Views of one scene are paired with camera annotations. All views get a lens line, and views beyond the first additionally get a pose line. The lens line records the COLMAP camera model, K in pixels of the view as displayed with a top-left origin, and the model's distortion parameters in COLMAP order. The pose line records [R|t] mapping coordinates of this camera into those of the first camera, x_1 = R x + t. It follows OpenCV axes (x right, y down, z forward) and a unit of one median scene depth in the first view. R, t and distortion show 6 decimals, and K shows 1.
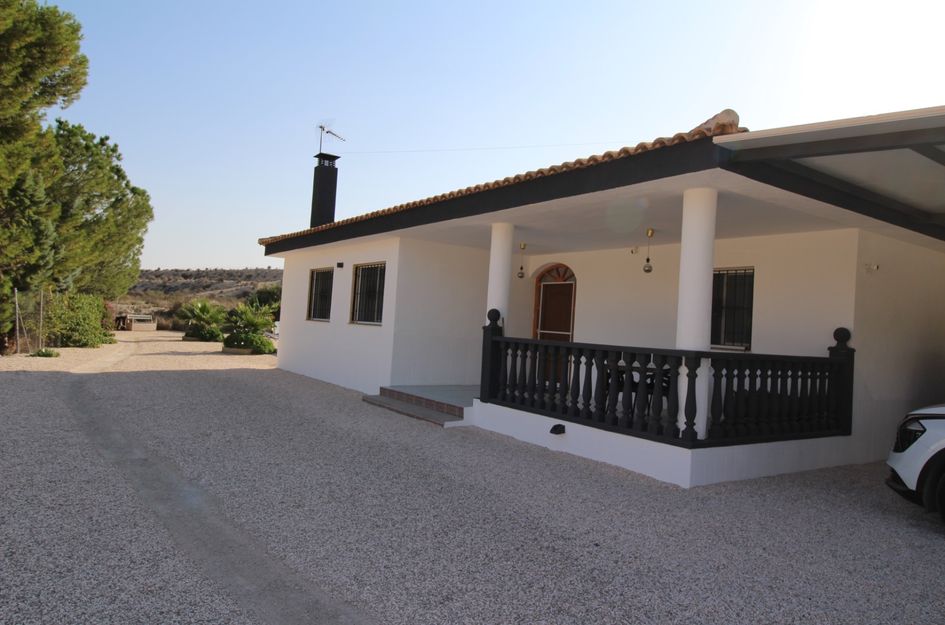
lens RADIAL K [[641.0, 0, 487.8], [0, 641.0, 307.2], [0, 0, 1]] dist [-0.004569, -0.000741]
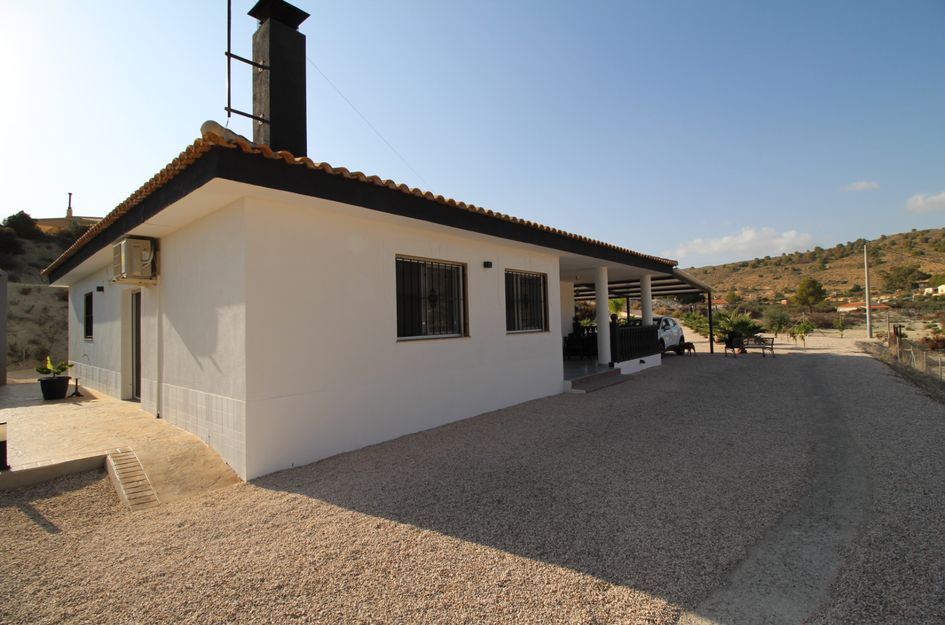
lens RADIAL K [[444.7, 0, 472.5], [0, 444.7, 312.5], [0, 0, 1]] dist [-0.024091, -0.001121]
pose [[-0.254638, -0.030791, 0.966546, -0.839665], [-0.019643, 0.999451, 0.026664, -0.020124], [-0.966837, -0.012196, -0.255103, 1.259097]]
